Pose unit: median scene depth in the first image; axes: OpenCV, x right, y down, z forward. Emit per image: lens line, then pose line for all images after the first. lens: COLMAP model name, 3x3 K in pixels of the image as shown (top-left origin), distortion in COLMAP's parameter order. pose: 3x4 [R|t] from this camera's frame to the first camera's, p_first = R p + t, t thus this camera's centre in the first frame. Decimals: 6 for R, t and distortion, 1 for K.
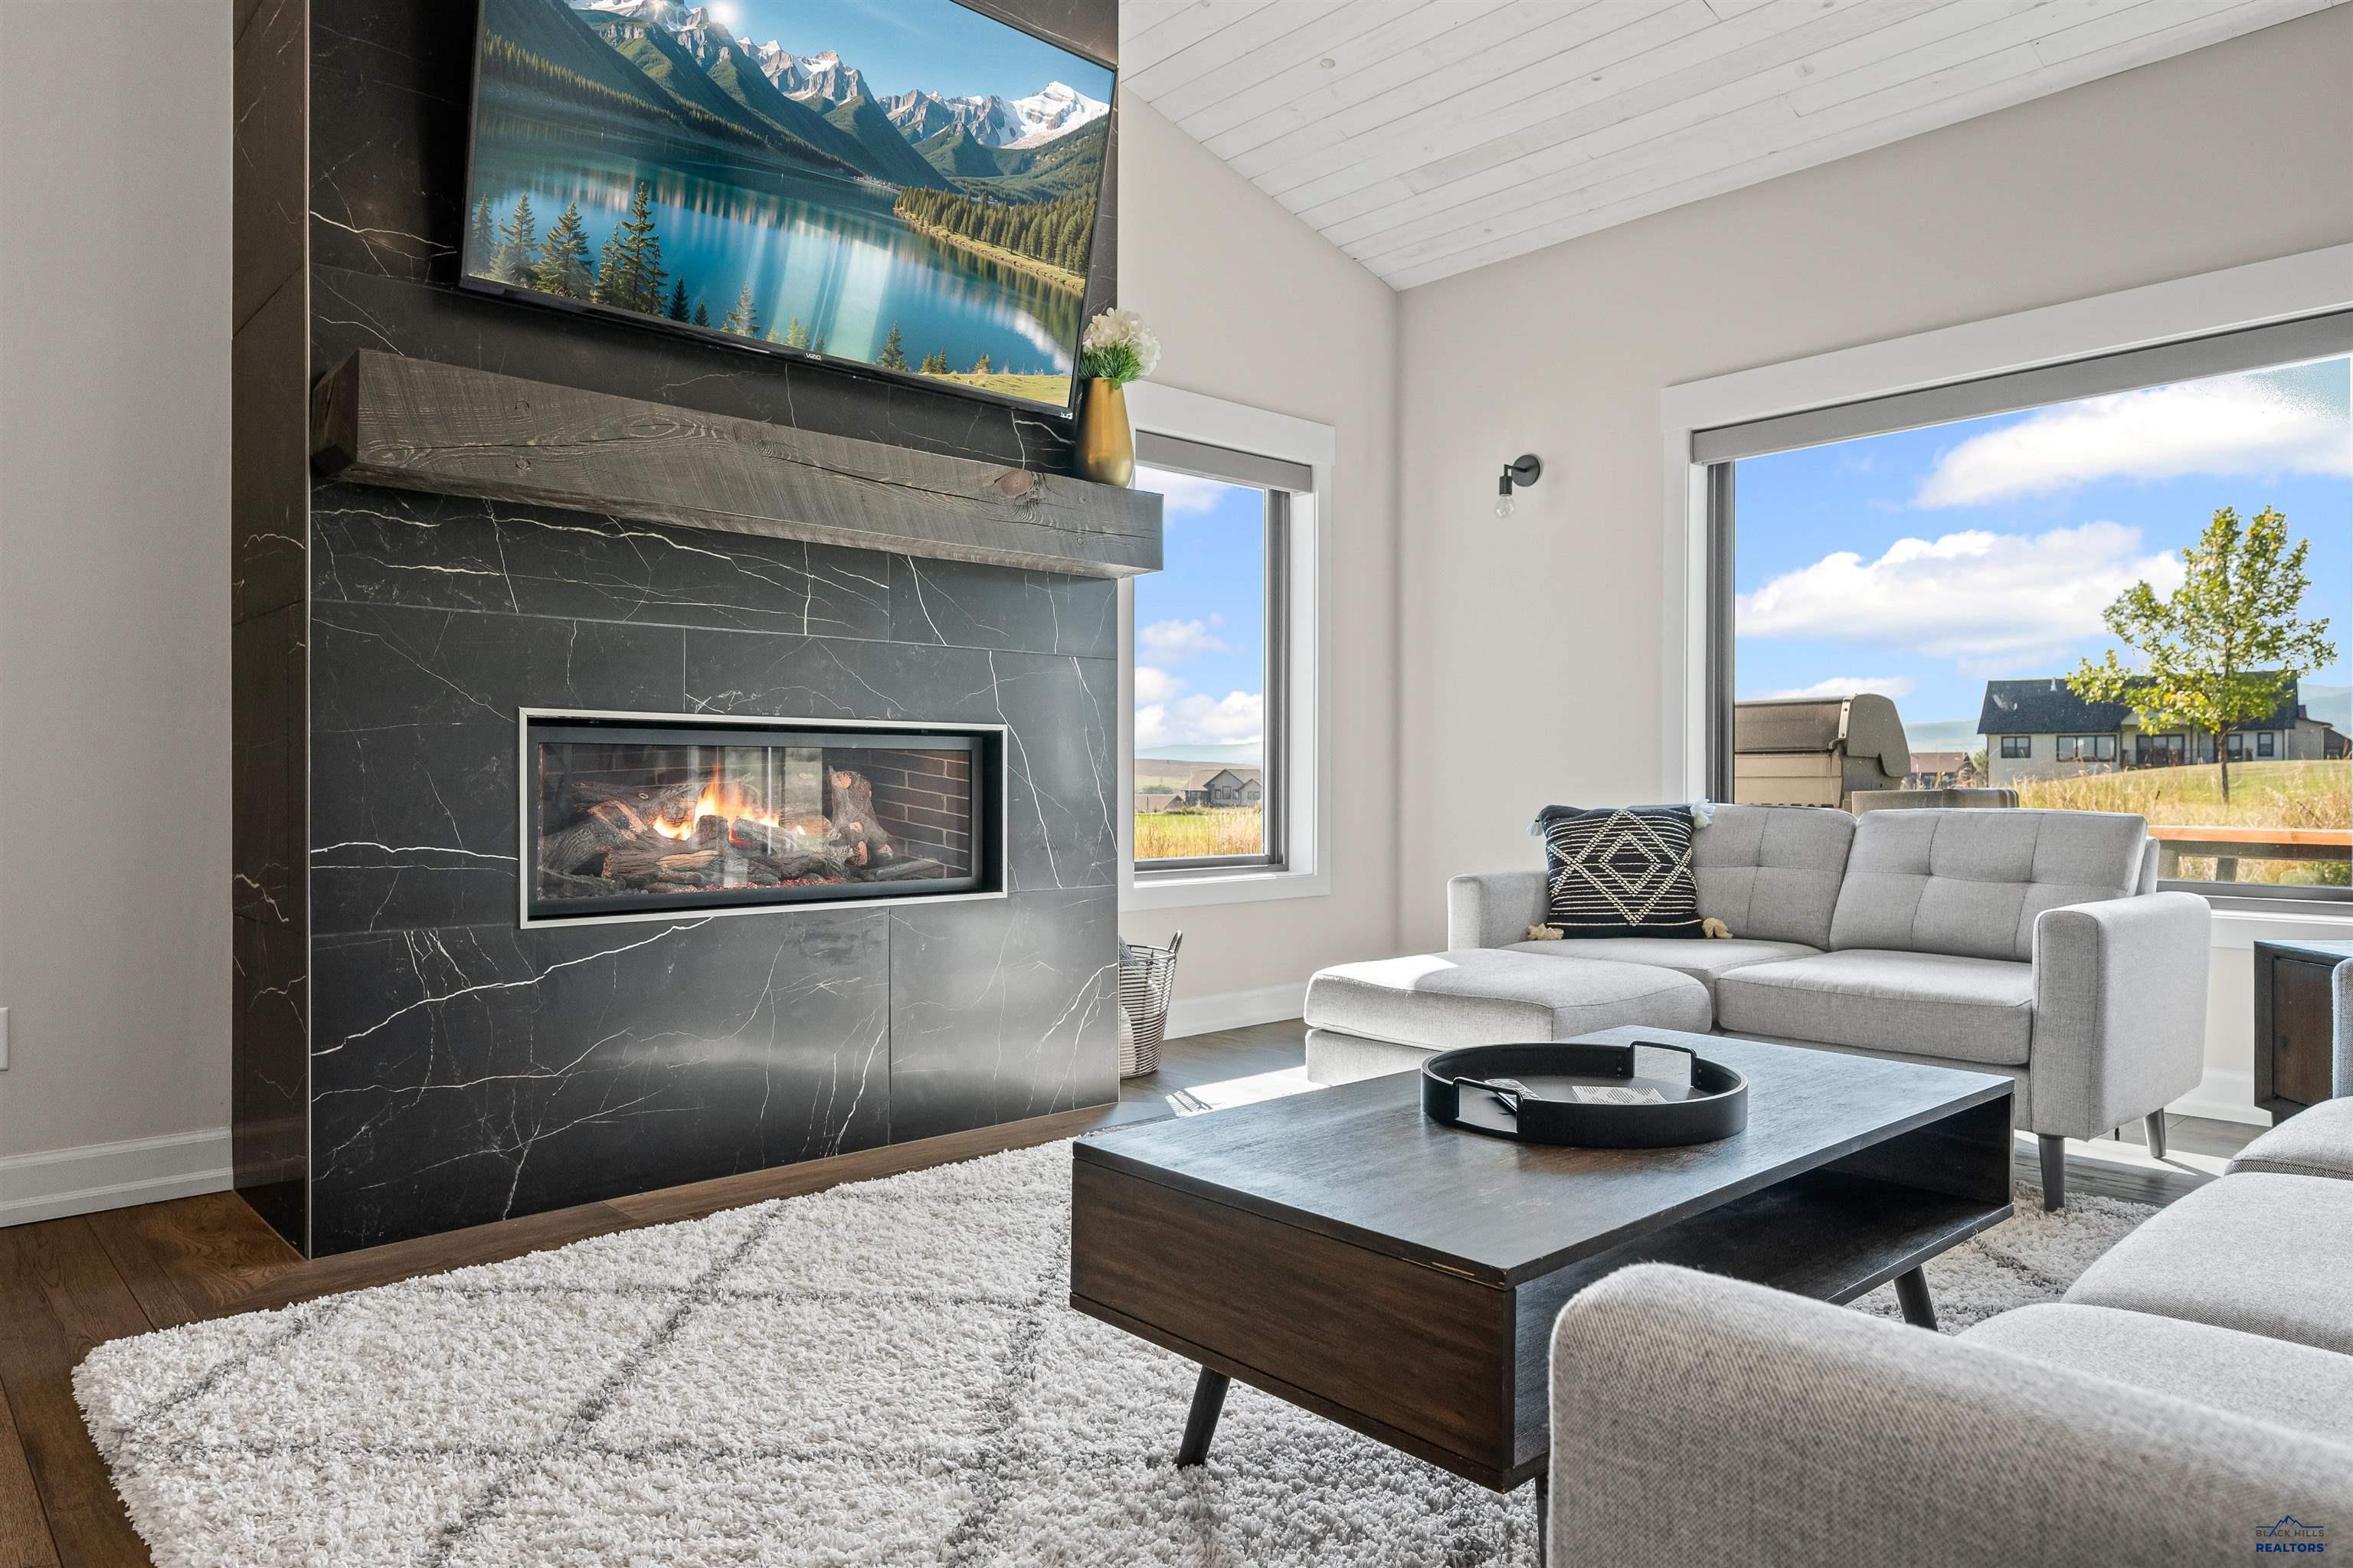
lens RADIAL K [[1492.9, 0, 1176.5], [0, 1492.9, 784.0], [0, 0, 1]] dist [-0.003579, 0.000491]
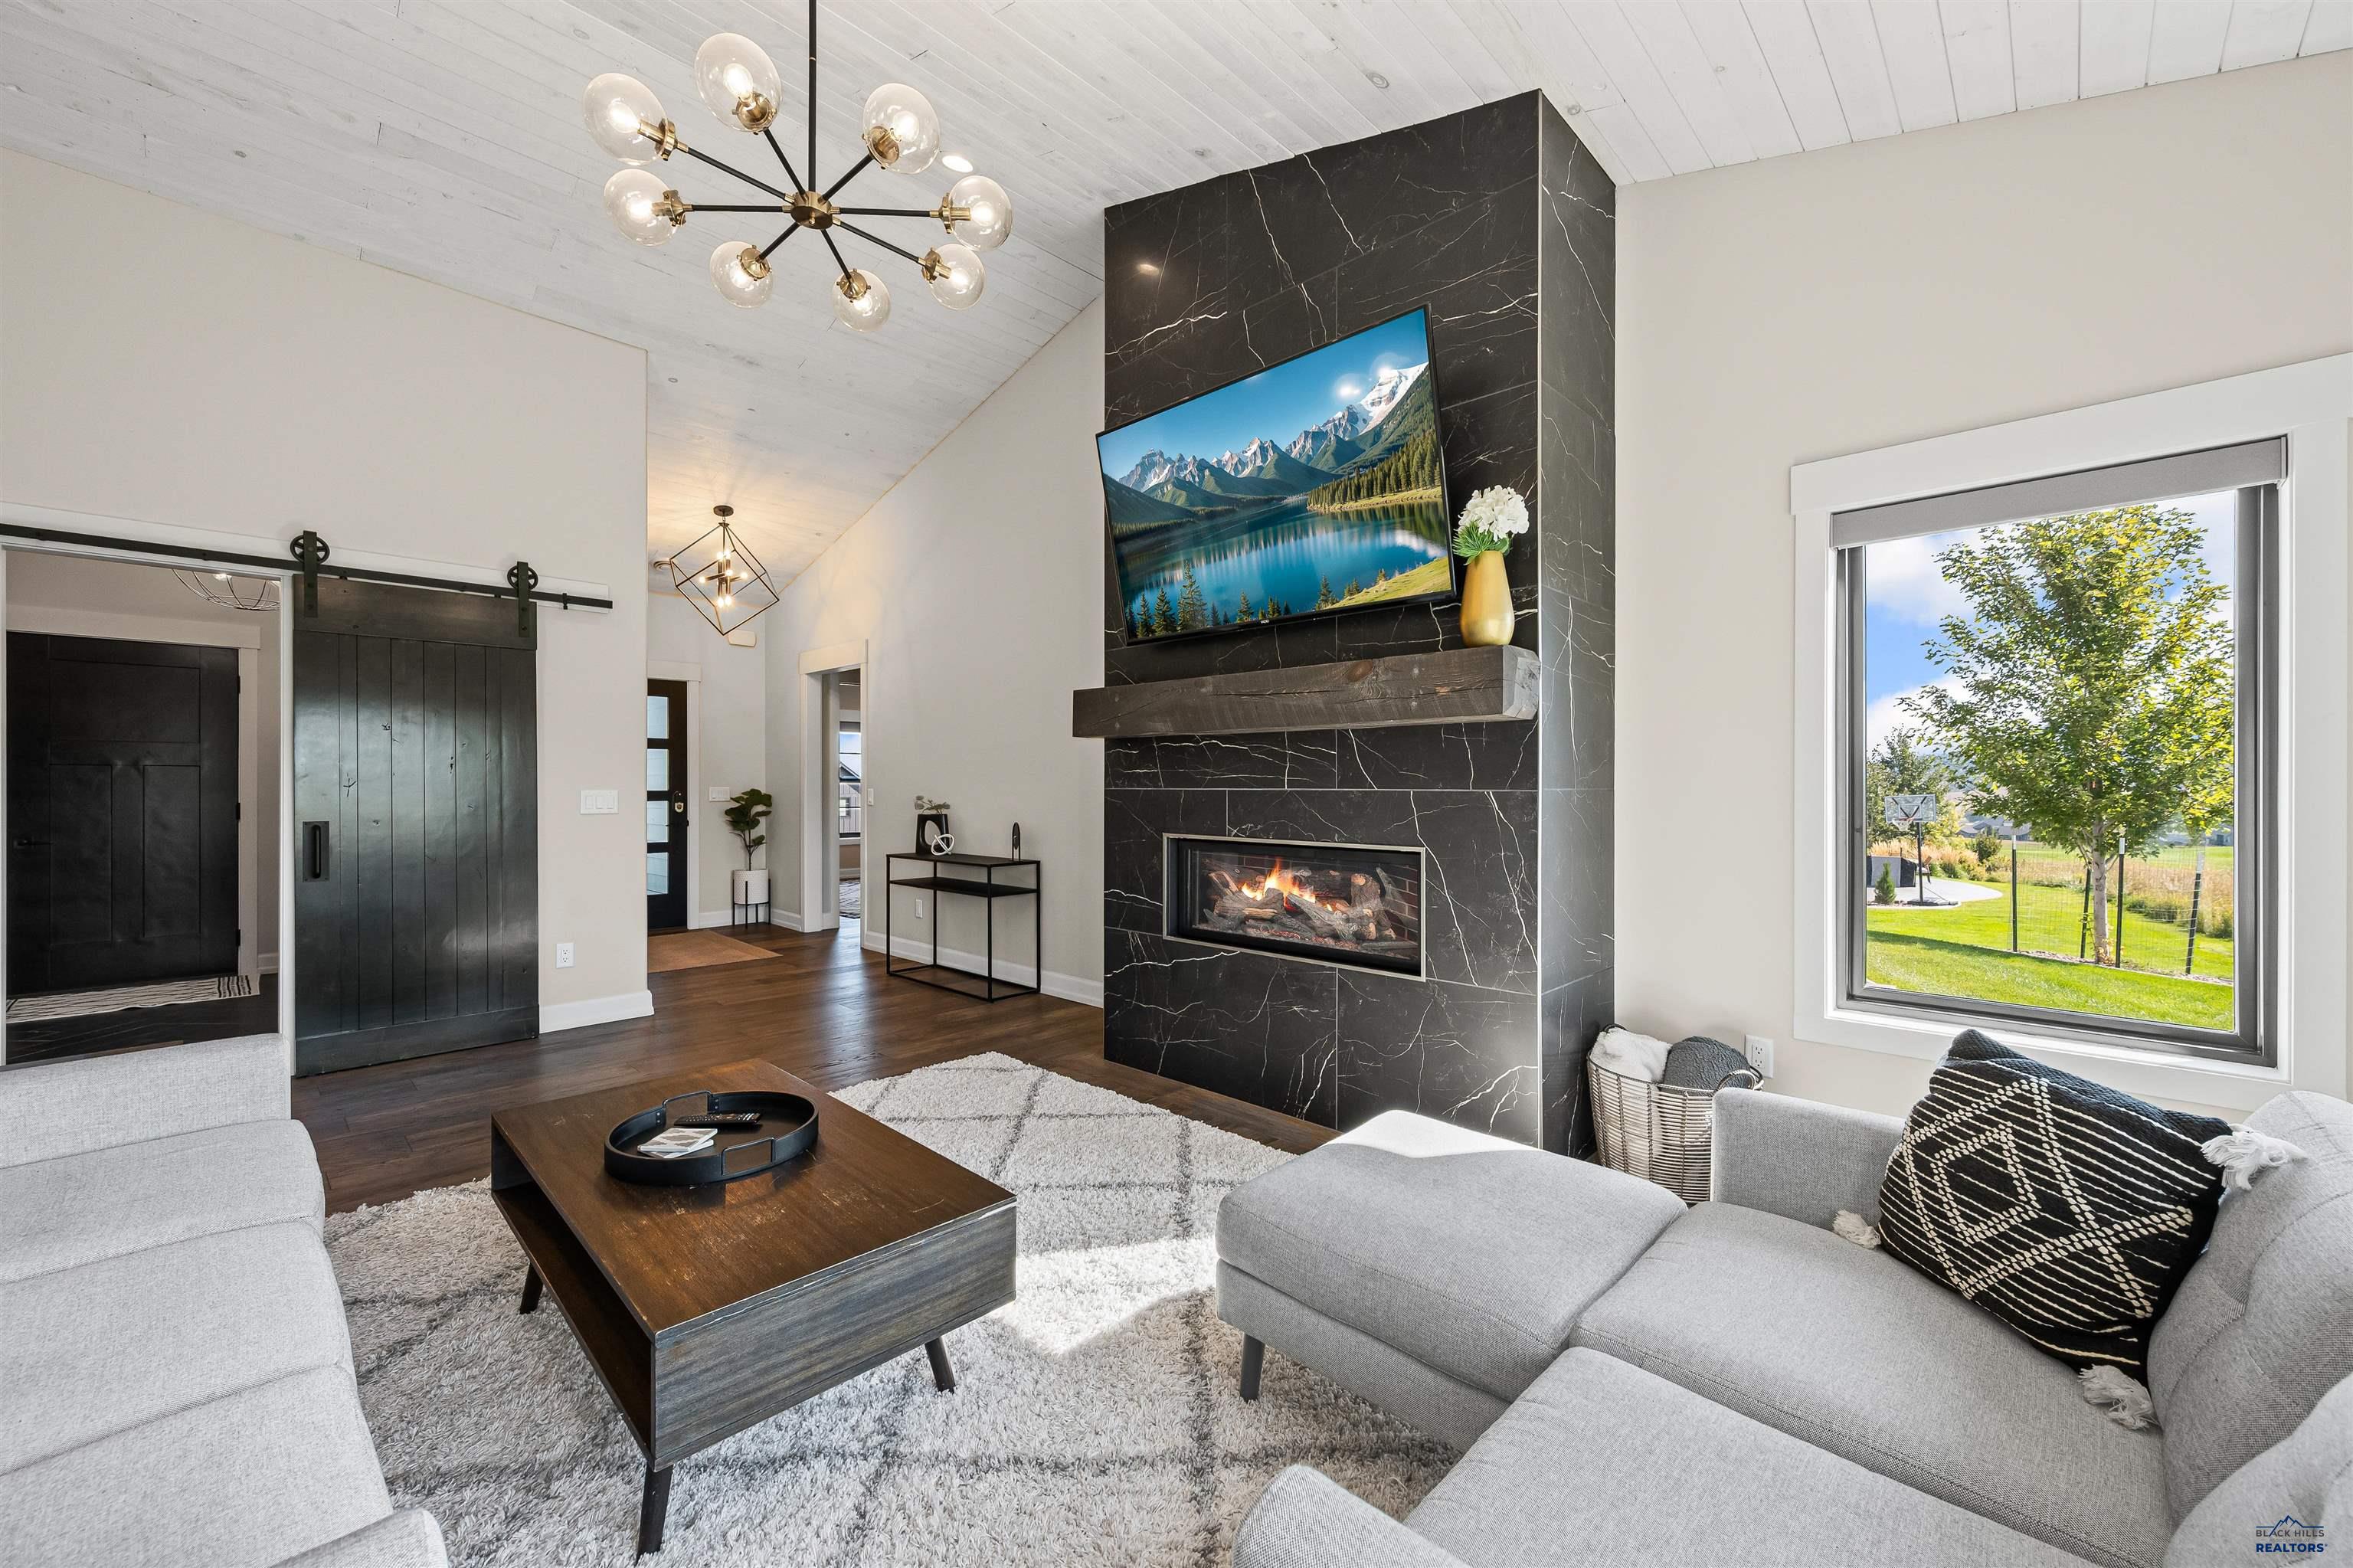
lens RADIAL K [[922.7, 0, 1177.7], [0, 922.7, 772.2], [0, 0, 1]] dist [0.000797, 0.000125]
pose [[0.053723, -0.004990, -0.998543, 0.716766], [0.000532, 0.999988, -0.004969, -0.109079], [0.998556, -0.000264, 0.053725, 0.793479]]
